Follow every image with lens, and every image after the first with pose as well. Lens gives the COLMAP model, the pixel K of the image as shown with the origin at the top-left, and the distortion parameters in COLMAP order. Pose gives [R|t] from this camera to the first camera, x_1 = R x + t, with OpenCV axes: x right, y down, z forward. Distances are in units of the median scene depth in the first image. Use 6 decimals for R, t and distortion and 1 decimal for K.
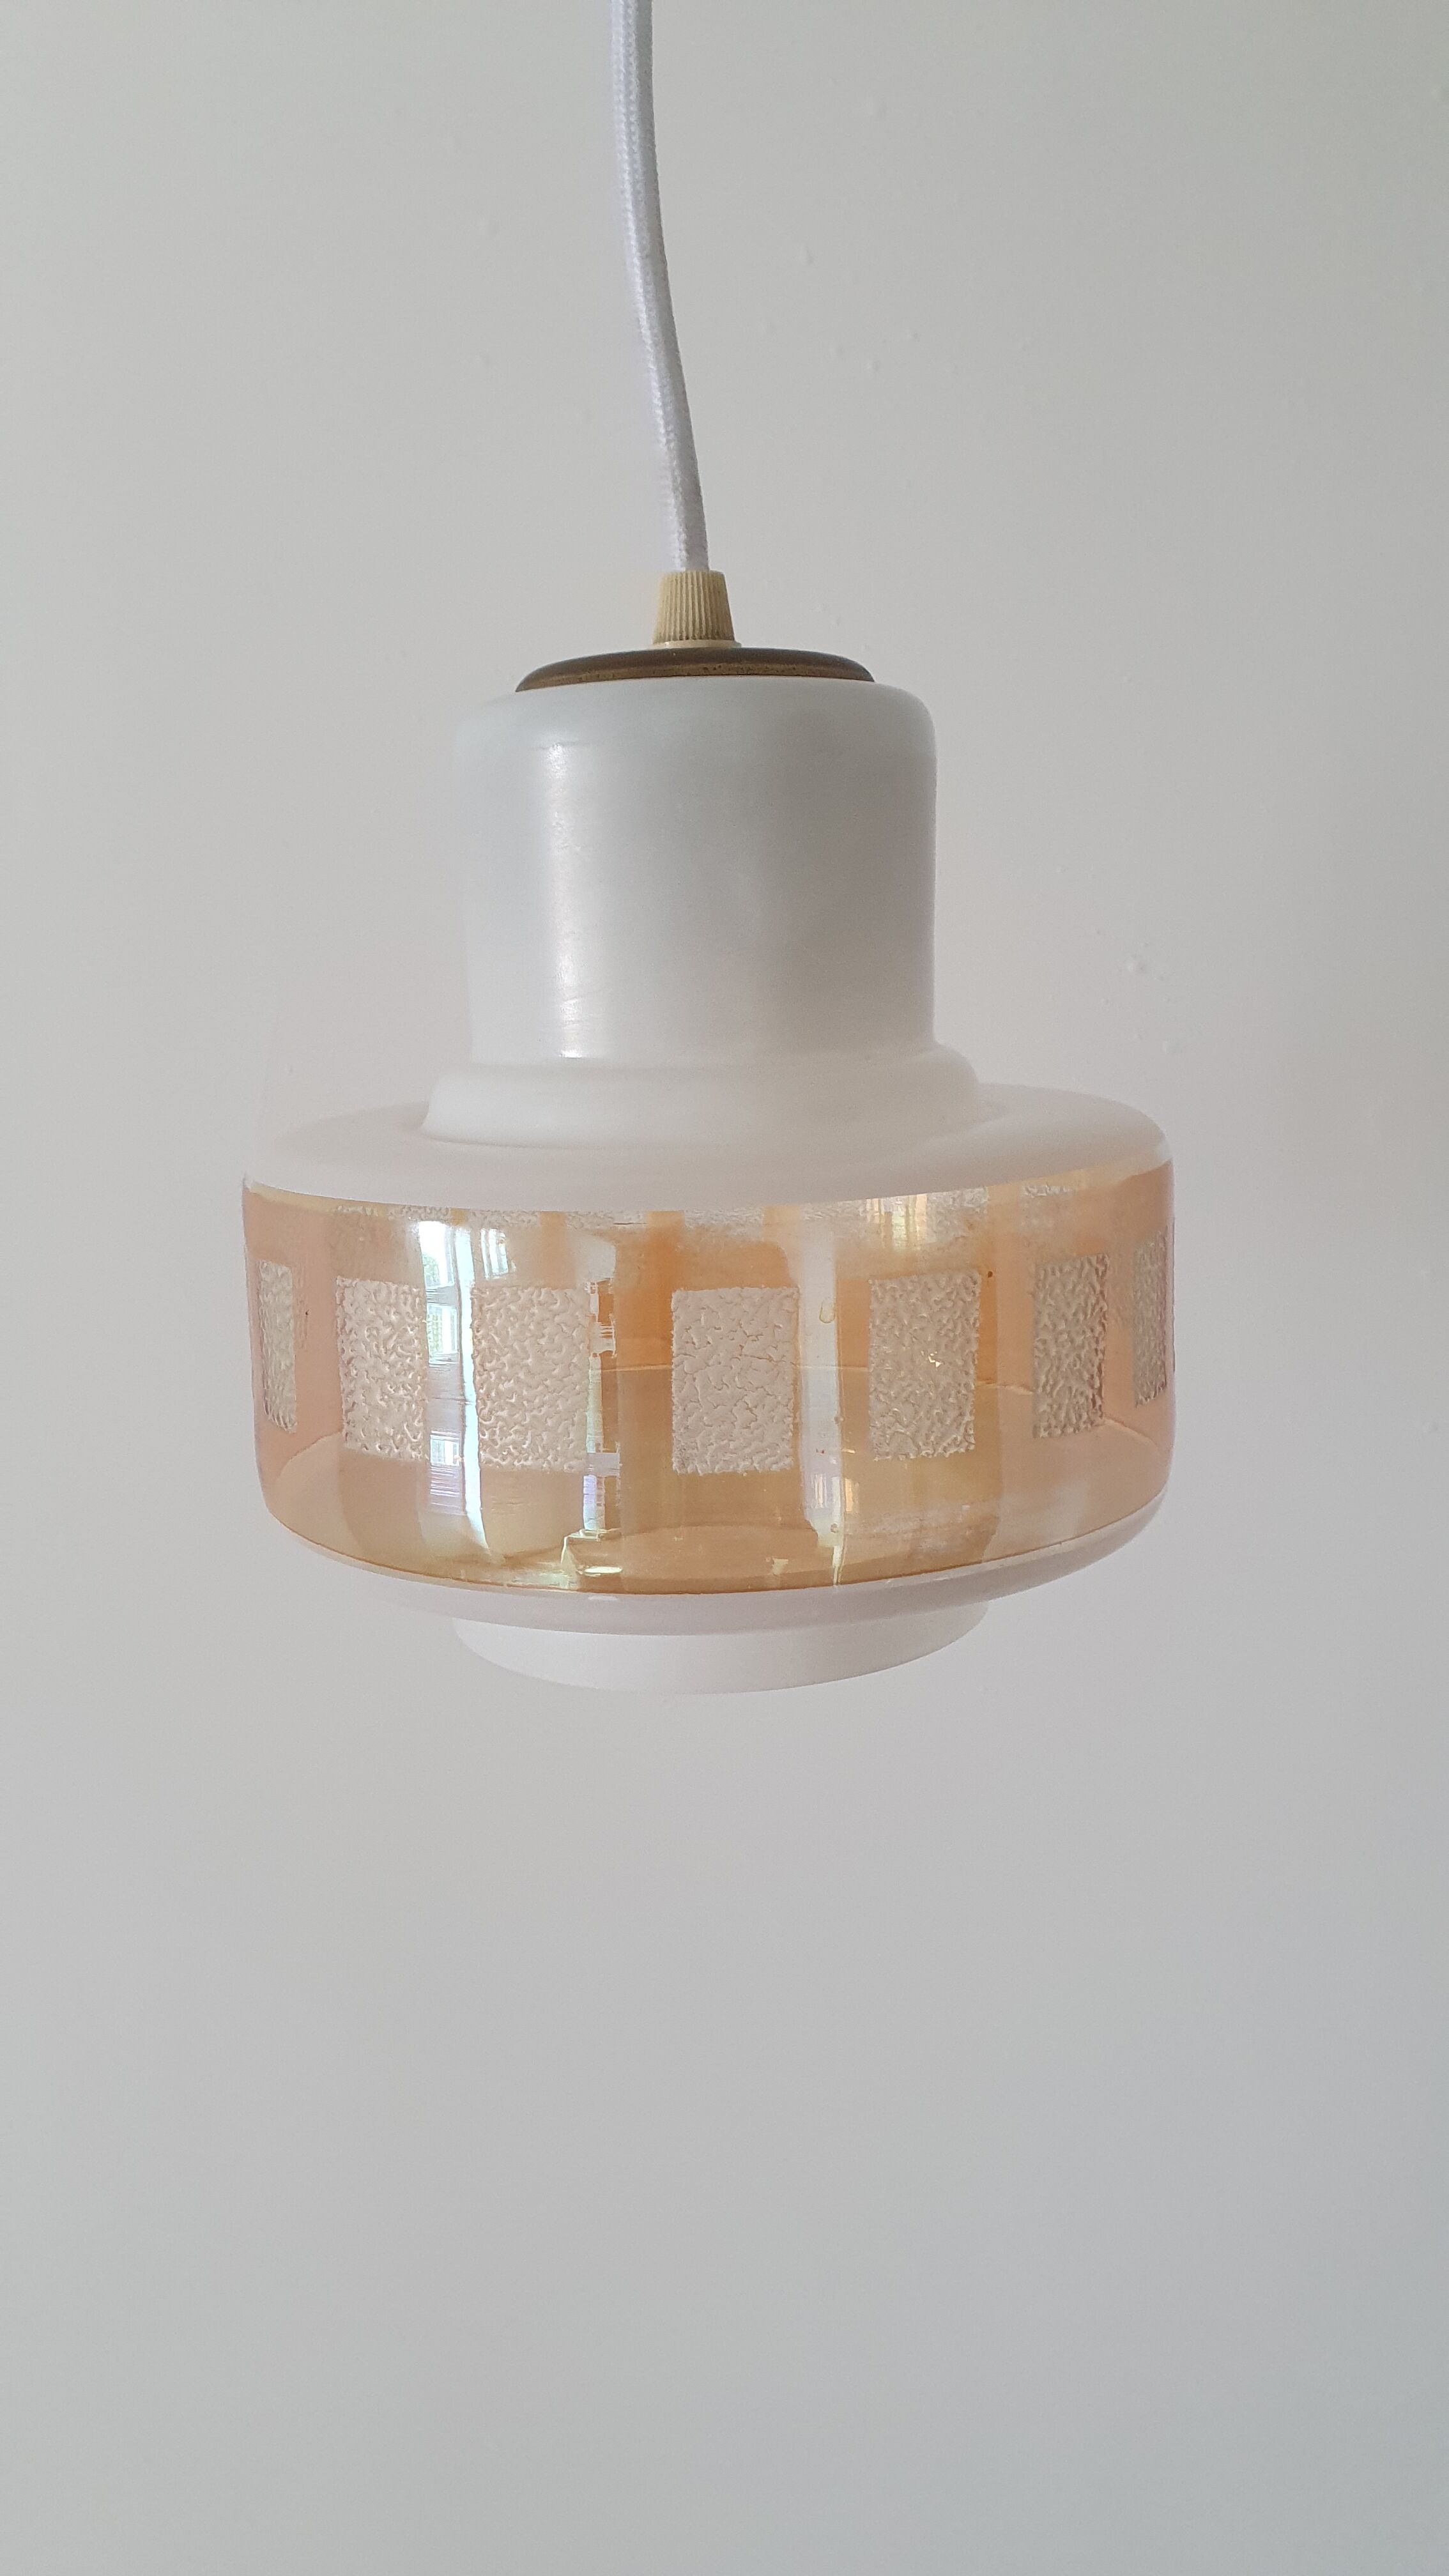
lens RADIAL K [[1981.7, 0, 696.4], [0, 1981.7, 1286.0], [0, 0, 1]] dist [0.067876, 0.000221]
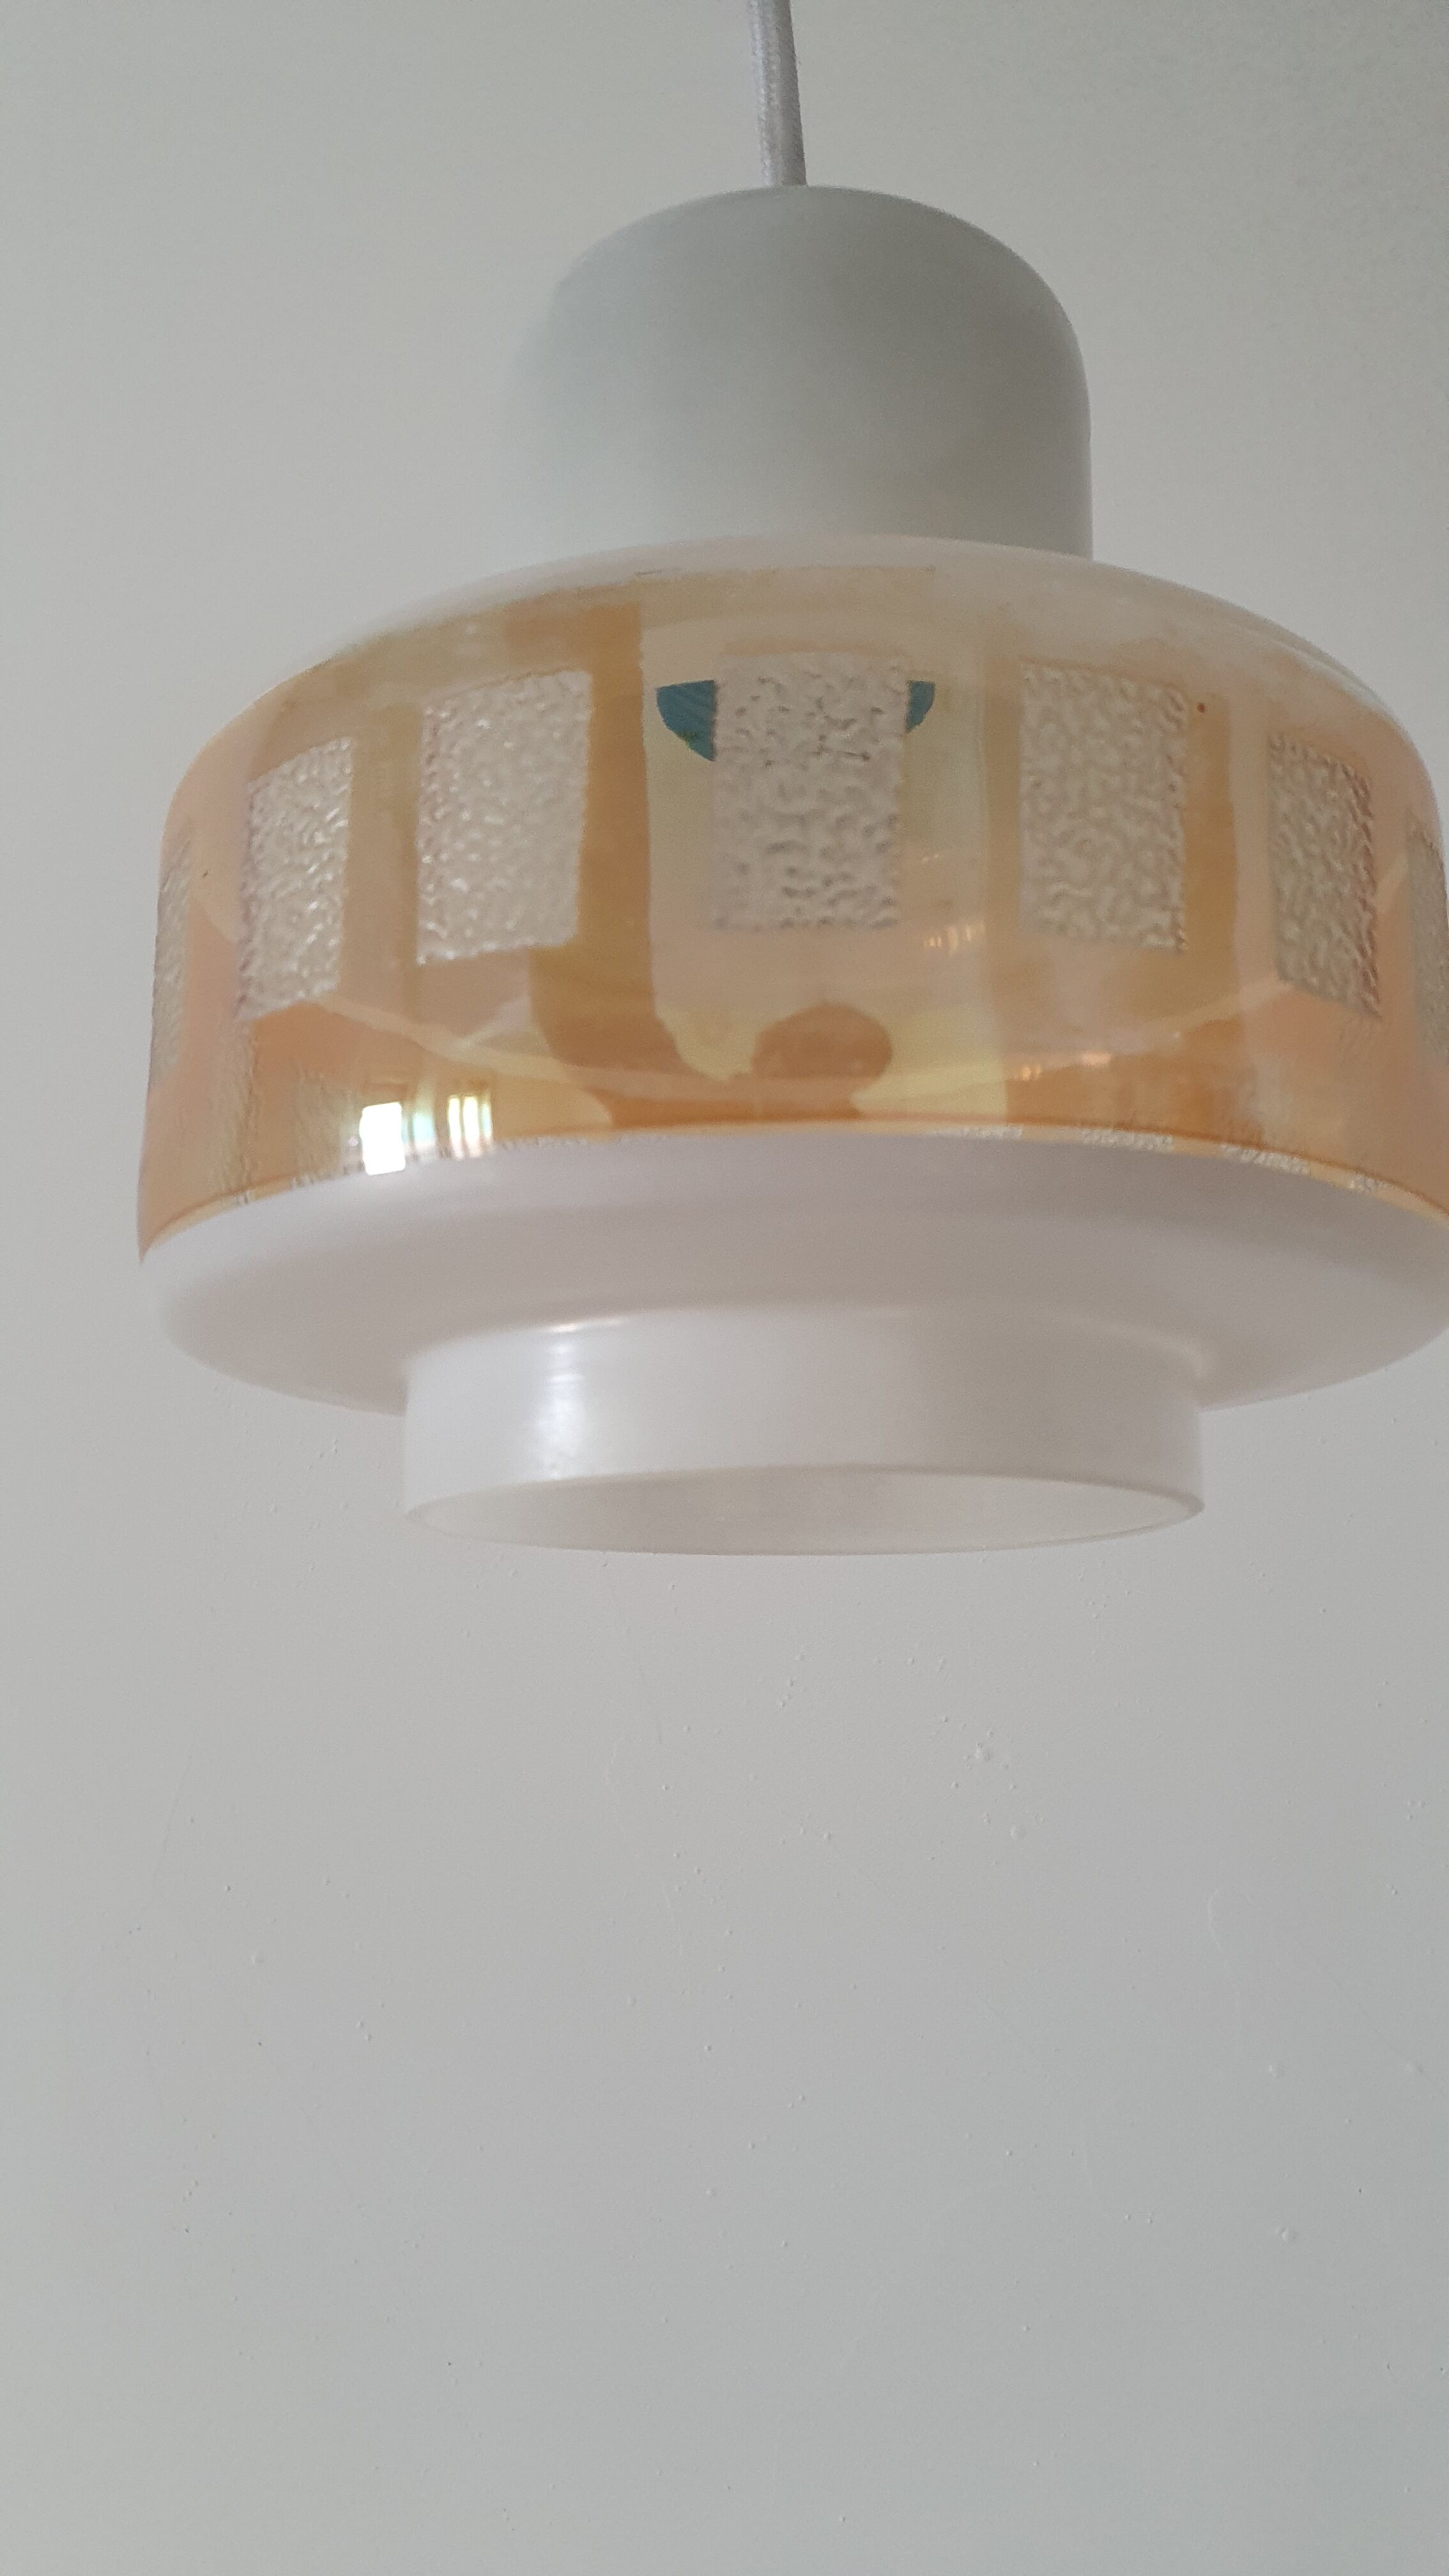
lens RADIAL K [[1910.9, 0, 724.5], [0, 1910.9, 1288.0], [0, 0, 1]] dist [0.053404, -0.001636]
pose [[0.998299, 0.012219, -0.057010, 0.027141], [-0.031890, 0.933003, -0.358454, 0.399547], [0.048811, 0.359662, 0.931805, 0.446887]]
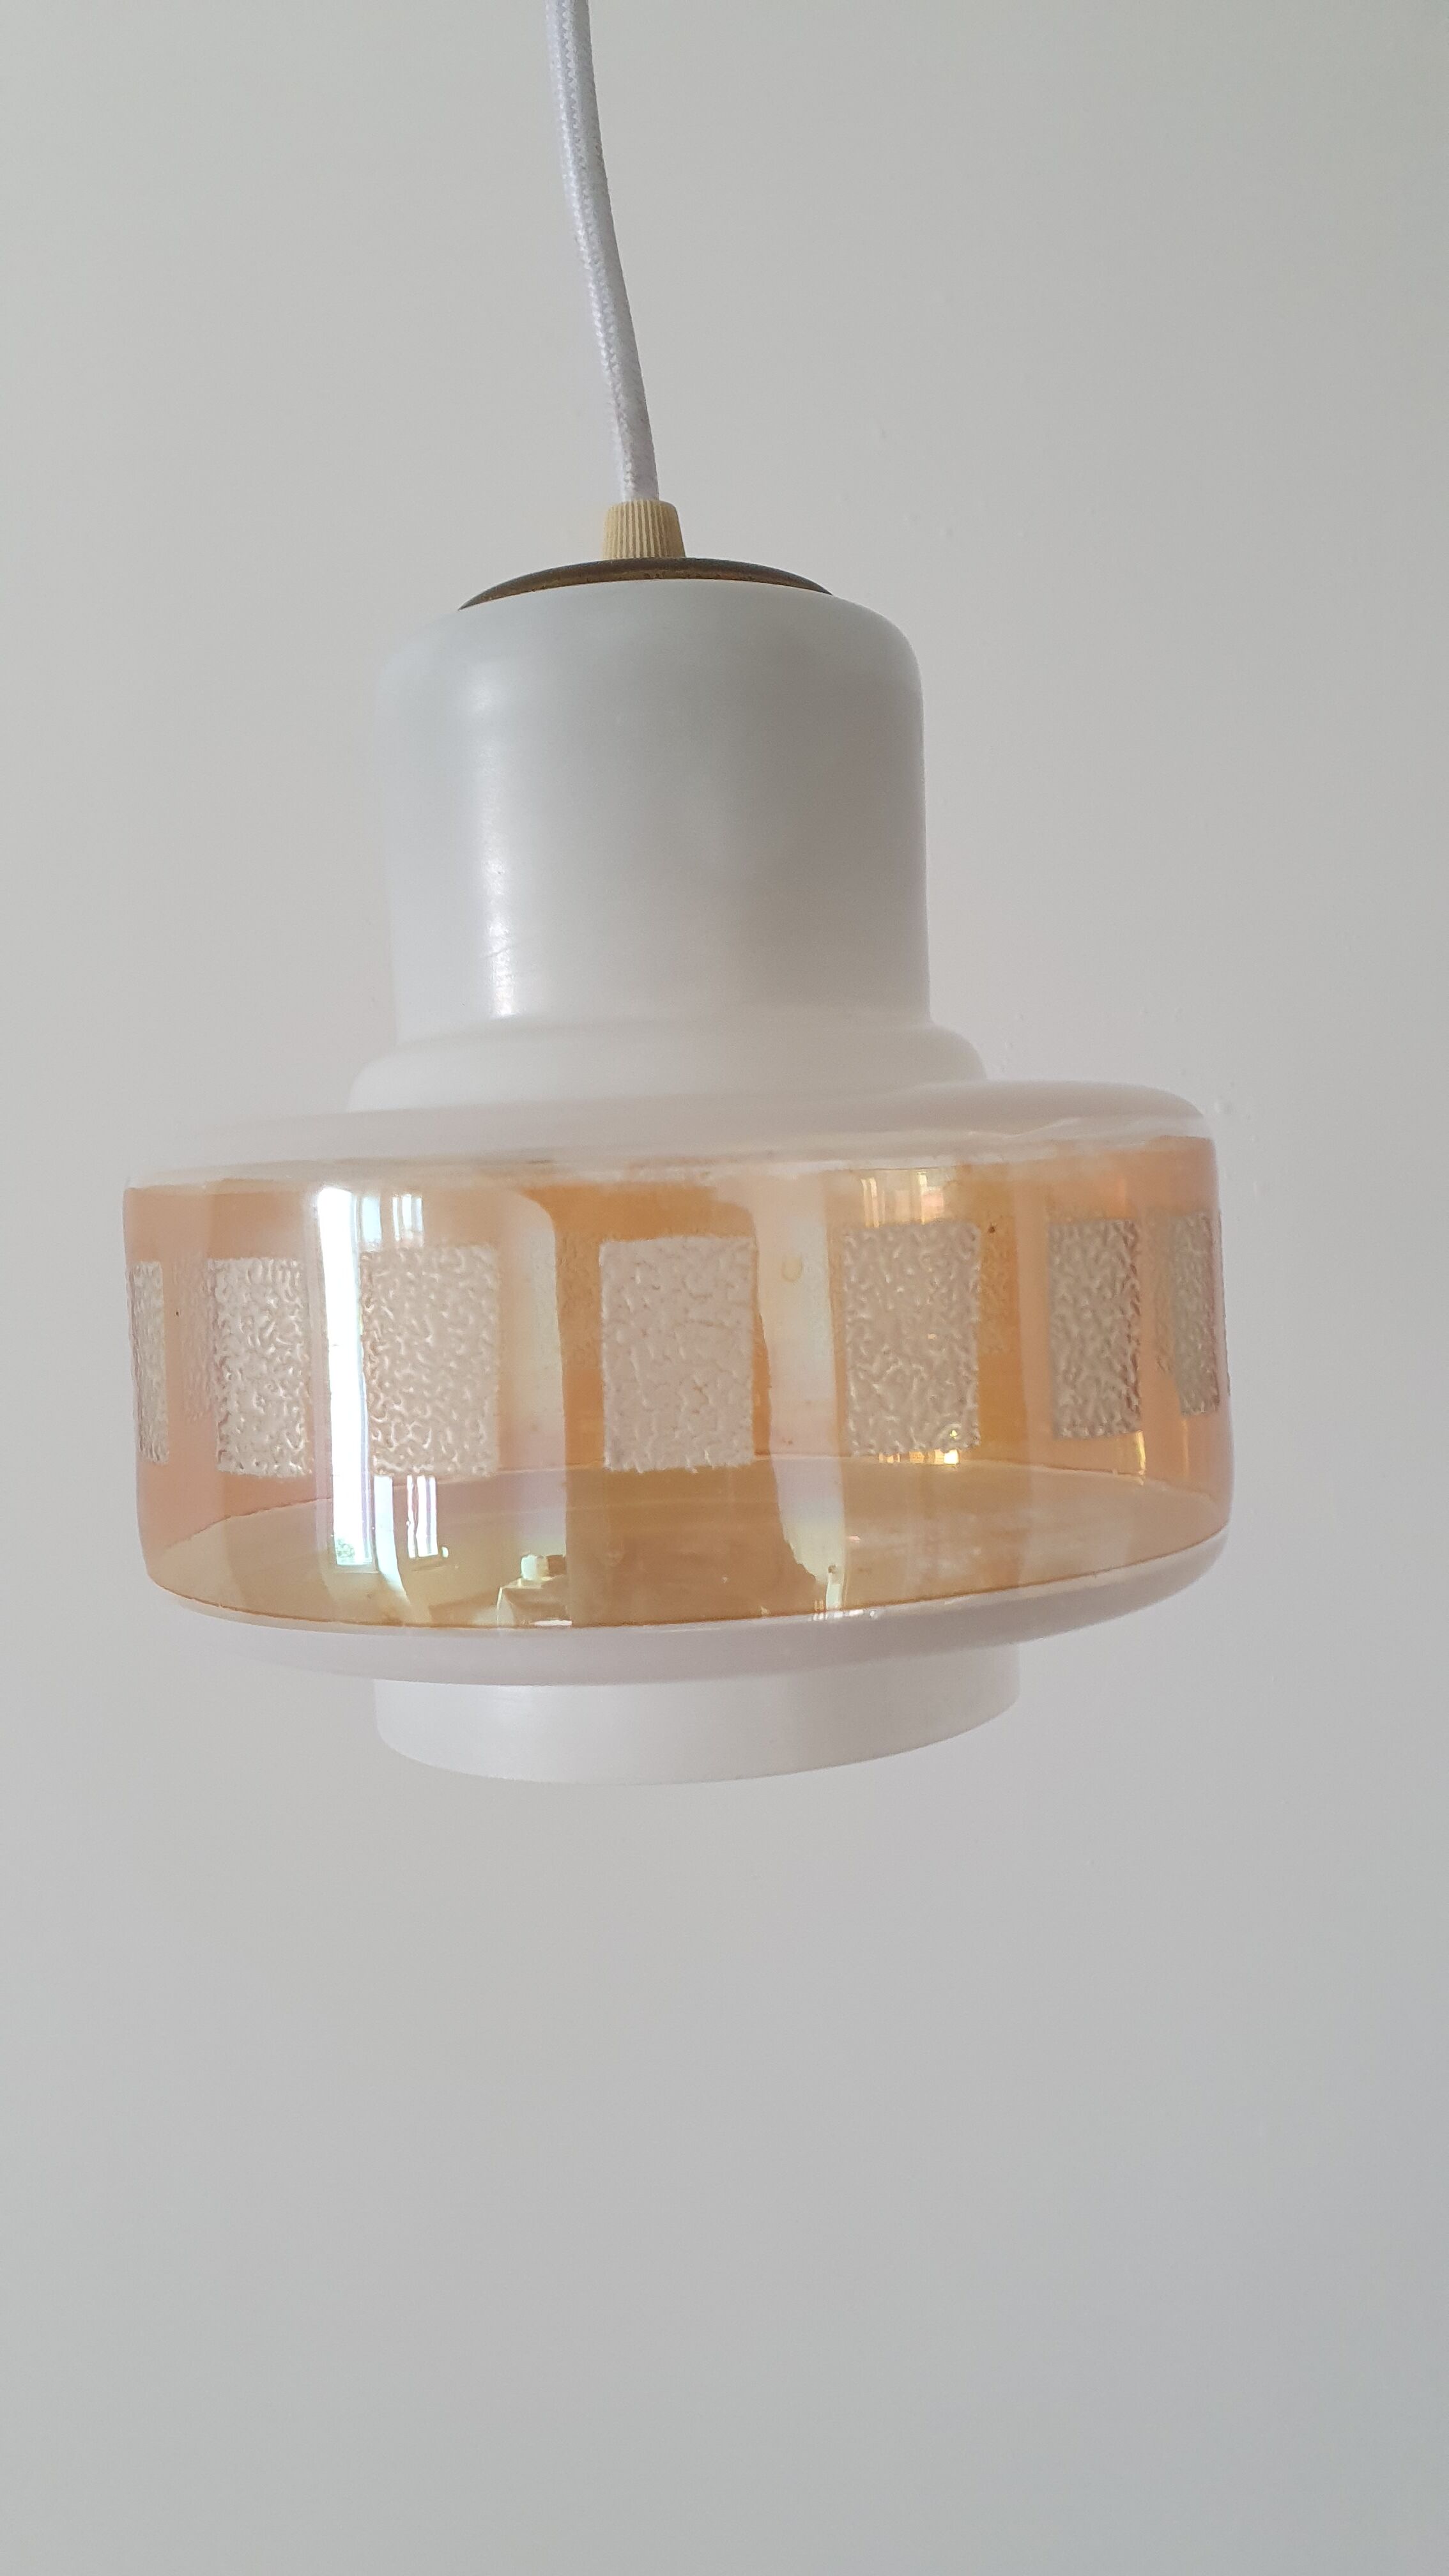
lens RADIAL K [[1981.7, 0, 696.4], [0, 1981.7, 1286.0], [0, 0, 1]] dist [0.067876, 0.000221]
pose [[0.999439, -0.018382, -0.027985, 0.047038], [0.014645, 0.991624, -0.128323, 0.117109], [0.030109, 0.127841, 0.991338, 0.181507]]
